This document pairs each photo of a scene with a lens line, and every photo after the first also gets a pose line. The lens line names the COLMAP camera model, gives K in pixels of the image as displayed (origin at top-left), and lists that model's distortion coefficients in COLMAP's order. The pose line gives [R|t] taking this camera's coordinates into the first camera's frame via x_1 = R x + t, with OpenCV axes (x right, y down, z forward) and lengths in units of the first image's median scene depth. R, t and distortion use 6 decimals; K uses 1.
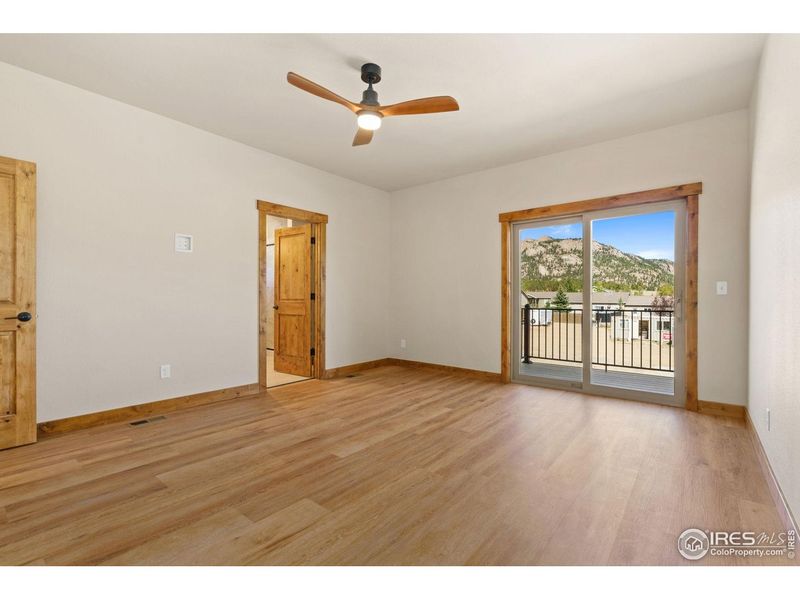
lens RADIAL K [[366.8, 0, 403.2], [0, 366.8, 298.4], [0, 0, 1]] dist [-0.000015, 0.000037]
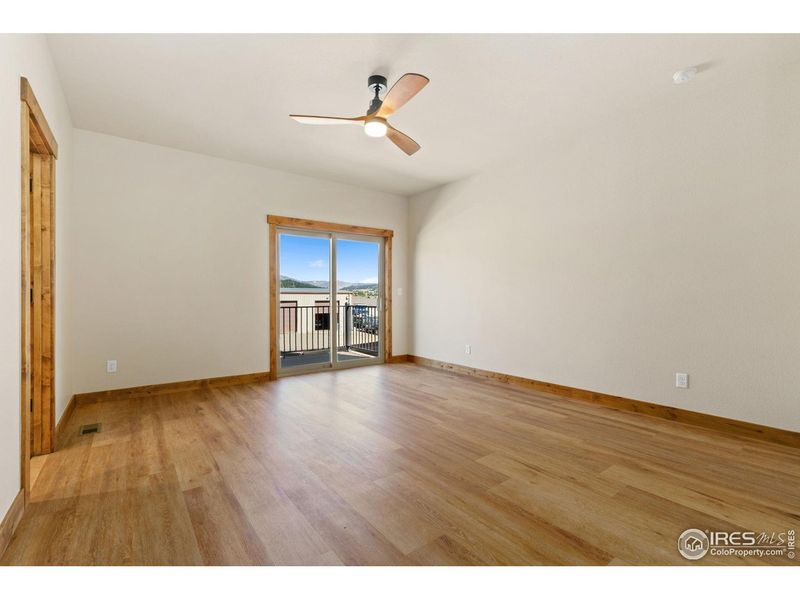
lens RADIAL K [[366.8, 0, 403.2], [0, 366.8, 298.4], [0, 0, 1]] dist [-0.000015, 0.000037]
pose [[0.238177, -0.004924, 0.971209, -0.964183], [0.002876, 0.999986, 0.004365, -0.003385], [-0.971218, 0.001753, 0.238187, 0.598925]]
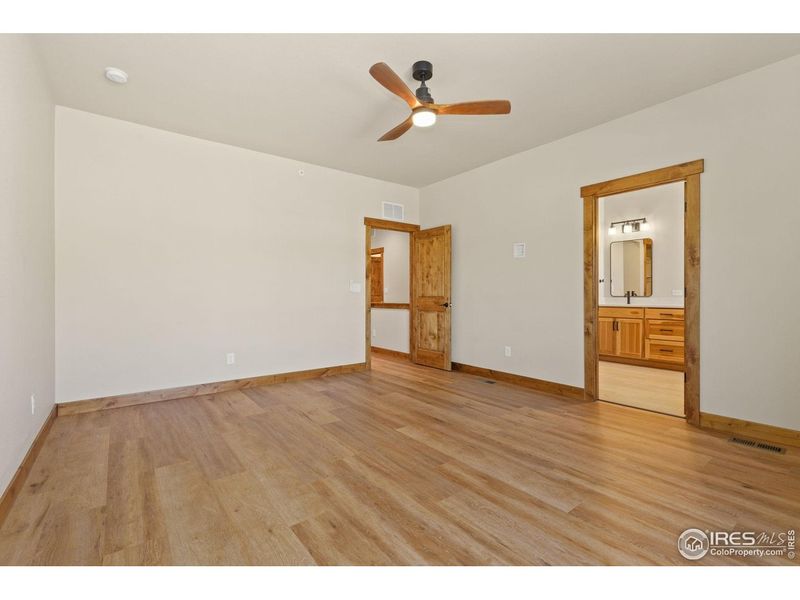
lens RADIAL K [[366.8, 0, 403.2], [0, 366.8, 298.4], [0, 0, 1]] dist [-0.000015, 0.000037]
pose [[-0.224581, 0.007366, -0.974428, 0.787755], [0.000341, 0.999972, 0.007481, 0.000588], [0.974455, 0.001348, -0.224577, 1.034014]]
